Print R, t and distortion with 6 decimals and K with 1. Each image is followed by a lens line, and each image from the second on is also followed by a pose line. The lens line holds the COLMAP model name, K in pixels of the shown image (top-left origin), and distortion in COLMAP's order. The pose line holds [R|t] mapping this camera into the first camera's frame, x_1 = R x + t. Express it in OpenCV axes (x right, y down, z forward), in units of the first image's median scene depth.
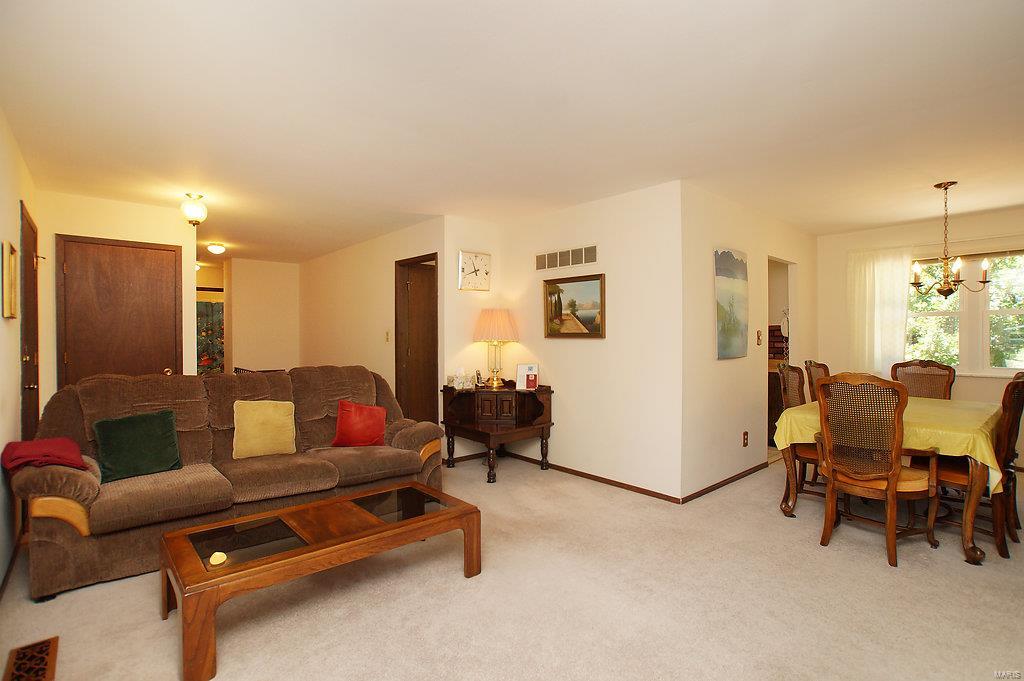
lens RADIAL K [[512.5, 0, 508.2], [0, 512.5, 341.8], [0, 0, 1]] dist [-0.040615, -0.000710]
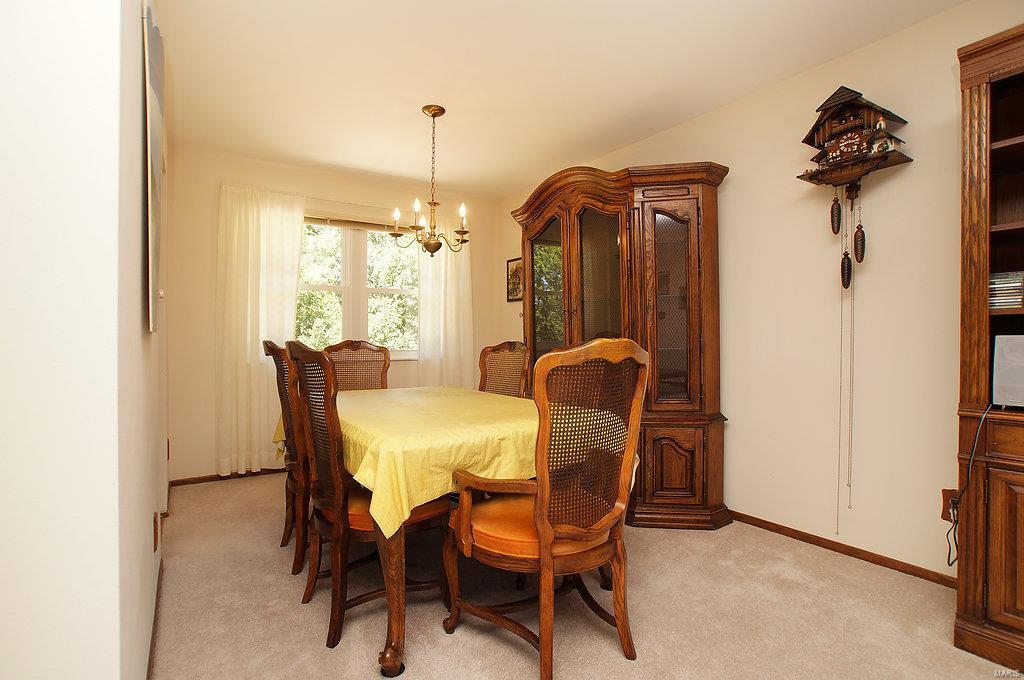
lens RADIAL K [[490.8, 0, 522.9], [0, 490.8, 336.8], [0, 0, 1]] dist [-0.063106, 0.020119]
pose [[0.111167, 0.008912, 0.993762, 0.120653], [0.013942, 0.999847, -0.010526, 0.040442], [-0.993704, 0.015026, 0.111026, 0.644677]]
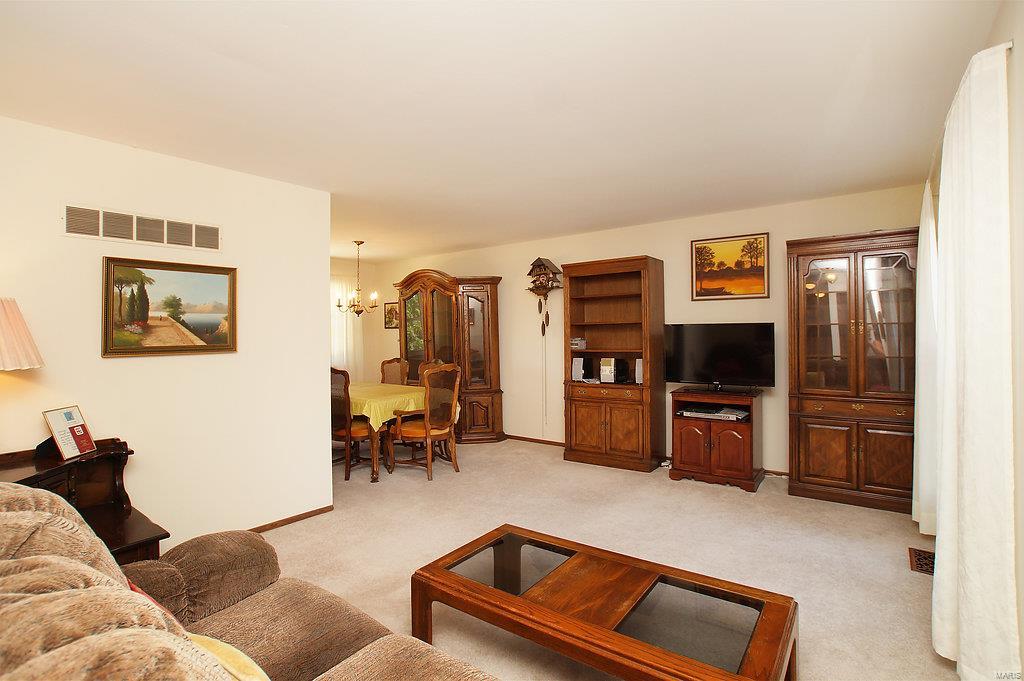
lens RADIAL K [[490.8, 0, 523.0], [0, 490.8, 340.1], [0, 0, 1]] dist [-0.063106, 0.020119]
pose [[-0.211318, -0.013064, 0.977330, -0.574386], [0.026812, 0.999457, 0.019157, -0.024984], [-0.977049, 0.030252, -0.210853, 0.683856]]
